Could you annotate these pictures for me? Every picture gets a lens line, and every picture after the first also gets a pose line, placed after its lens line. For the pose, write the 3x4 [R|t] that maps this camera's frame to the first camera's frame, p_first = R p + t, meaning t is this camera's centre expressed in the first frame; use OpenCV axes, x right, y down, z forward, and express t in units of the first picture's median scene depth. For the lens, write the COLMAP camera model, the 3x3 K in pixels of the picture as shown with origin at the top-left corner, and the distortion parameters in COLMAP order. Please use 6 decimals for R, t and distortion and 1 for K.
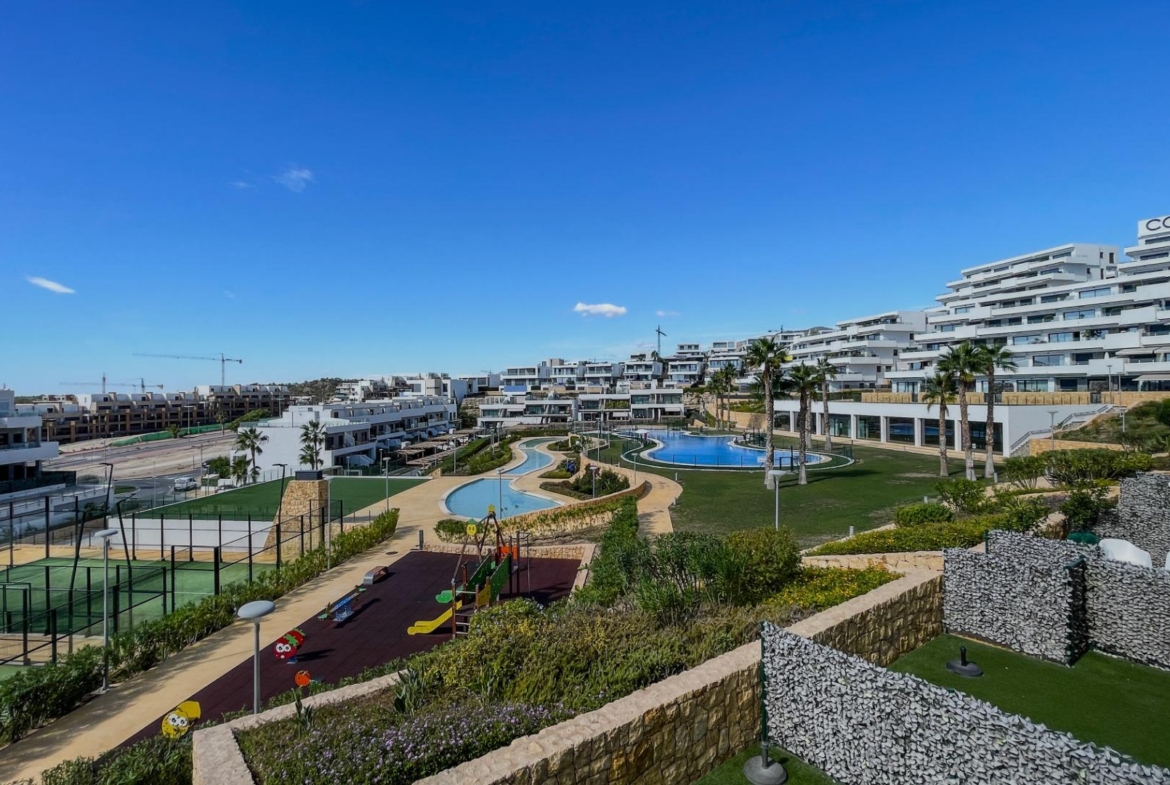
lens RADIAL K [[571.1, 0, 582.0], [0, 571.1, 395.0], [0, 0, 1]] dist [-0.002781, 0.002037]
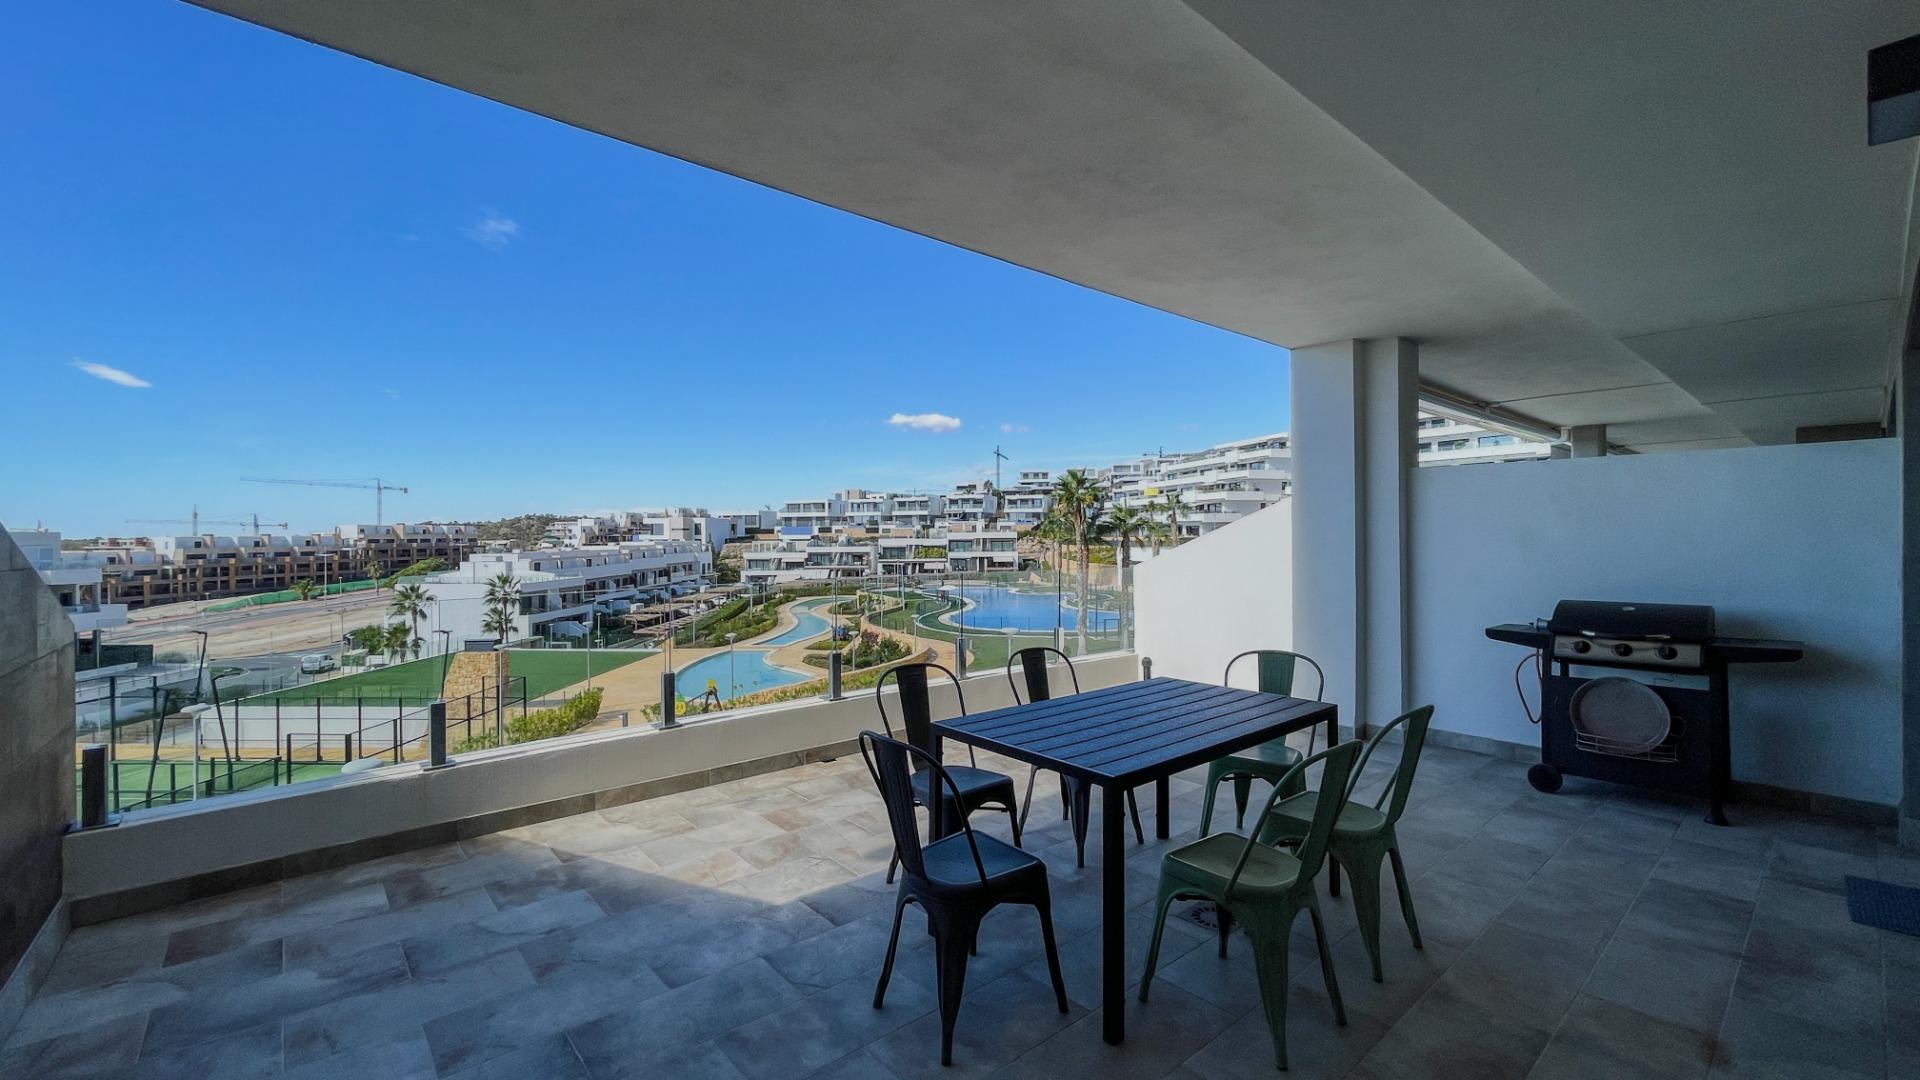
lens RADIAL K [[785.4, 0, 955.6], [0, 785.4, 525.8], [0, 0, 1]] dist [-0.004086, 0.002942]
pose [[0.997405, 0.003108, 0.071933, 0.020773], [-0.001880, 0.999851, -0.017143, -0.000656], [-0.071975, 0.016963, 0.997262, -0.025804]]
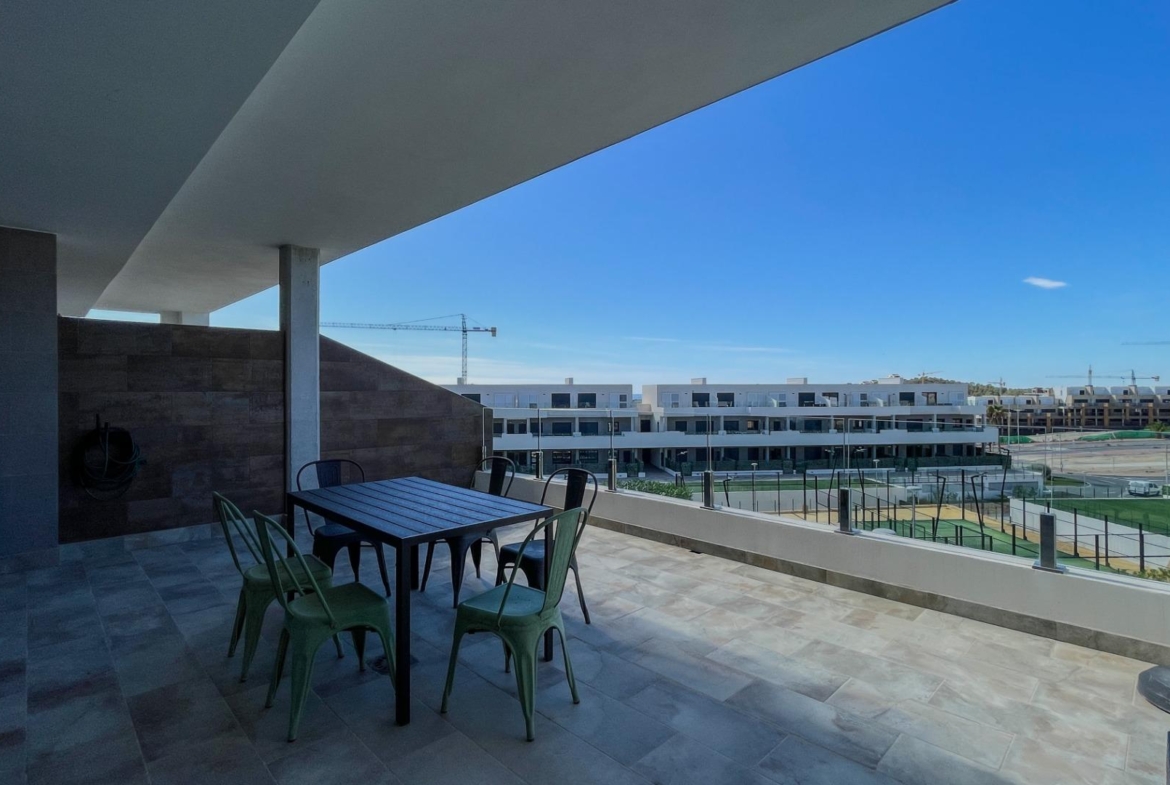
lens RADIAL K [[571.1, 0, 566.9], [0, 571.1, 393.8], [0, 0, 1]] dist [-0.002781, 0.002037]
pose [[0.123138, 0.016038, -0.992260, 0.047776], [-0.005366, 0.999866, 0.015495, -0.000431], [0.992375, 0.003417, 0.123208, -0.001284]]
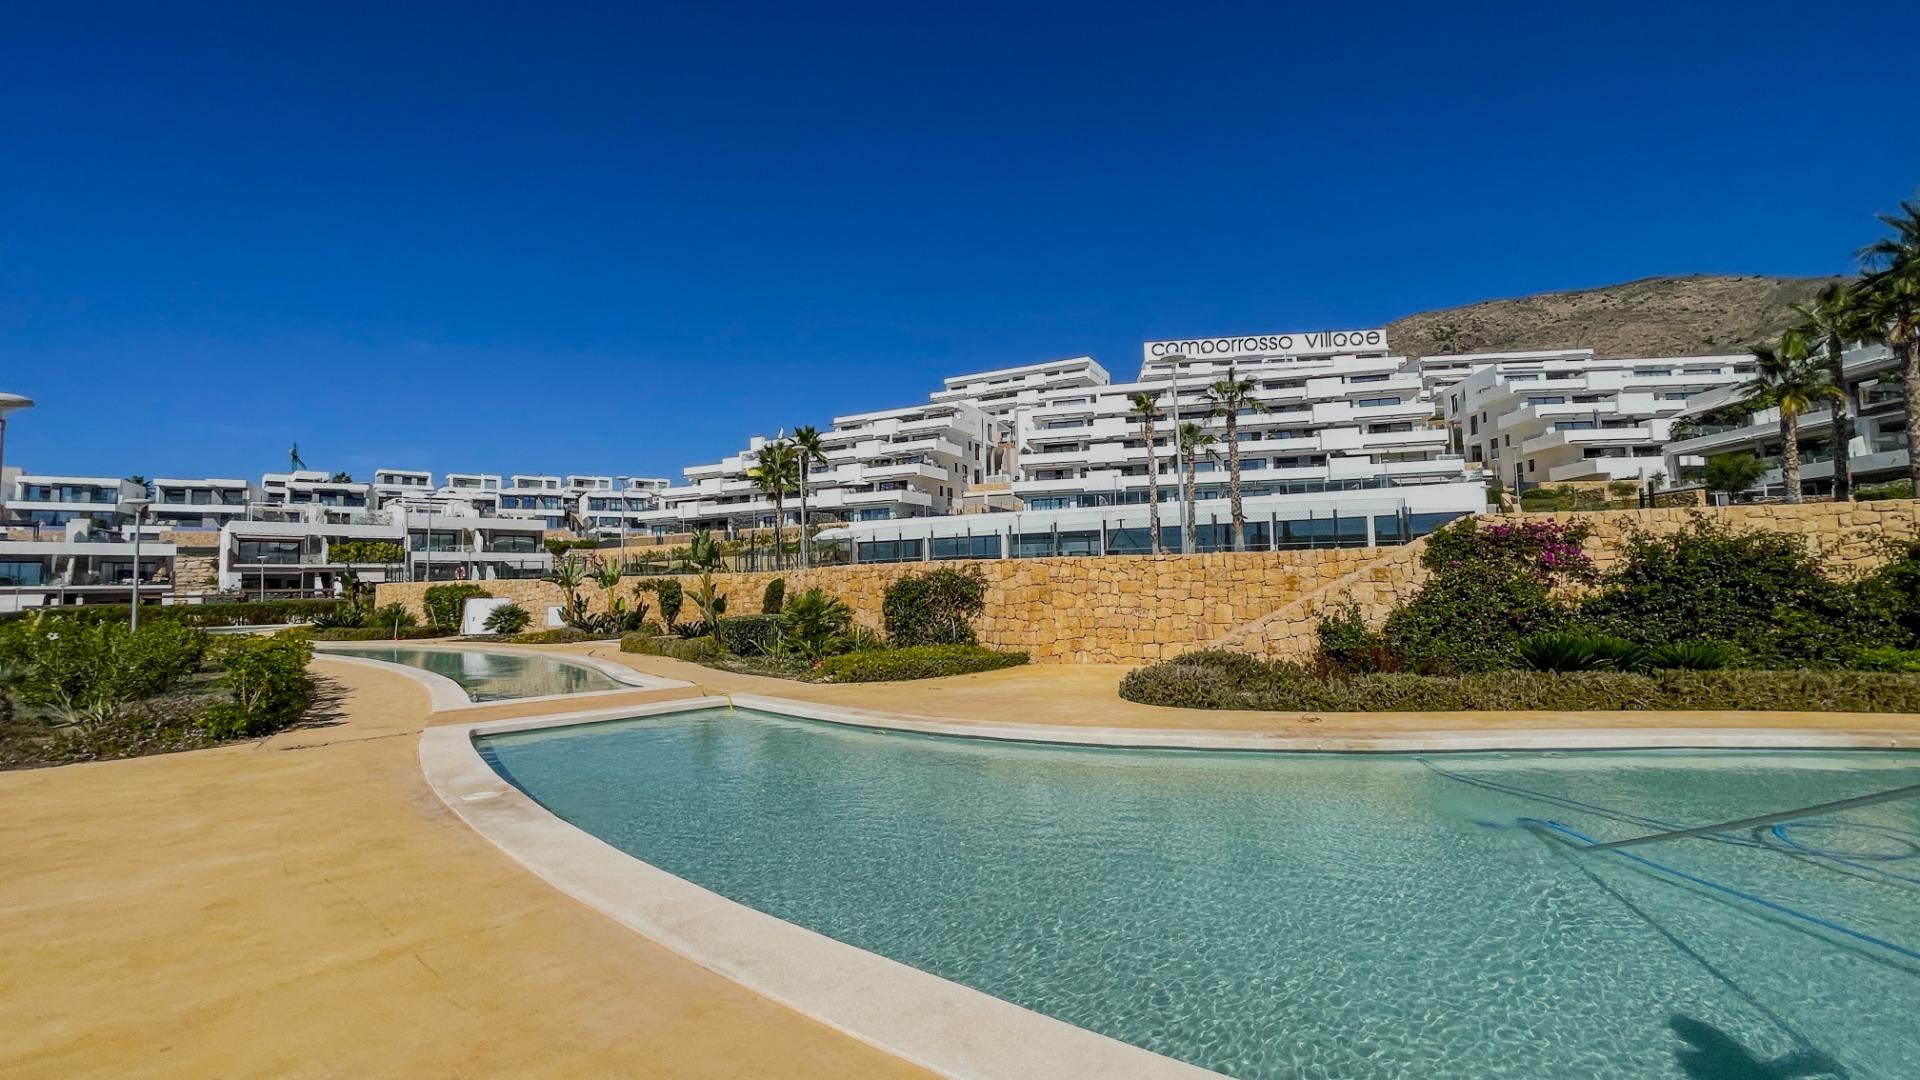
lens RADIAL K [[815.3, 0, 945.3], [0, 815.3, 536.1], [0, 0, 1]] dist [0.013415, 0.000516]
pose [[0.649905, 0.044351, 0.758720, -0.103328], [0.015222, 0.997336, -0.071339, 0.051102], [-0.759863, 0.057913, 0.647498, 0.349149]]
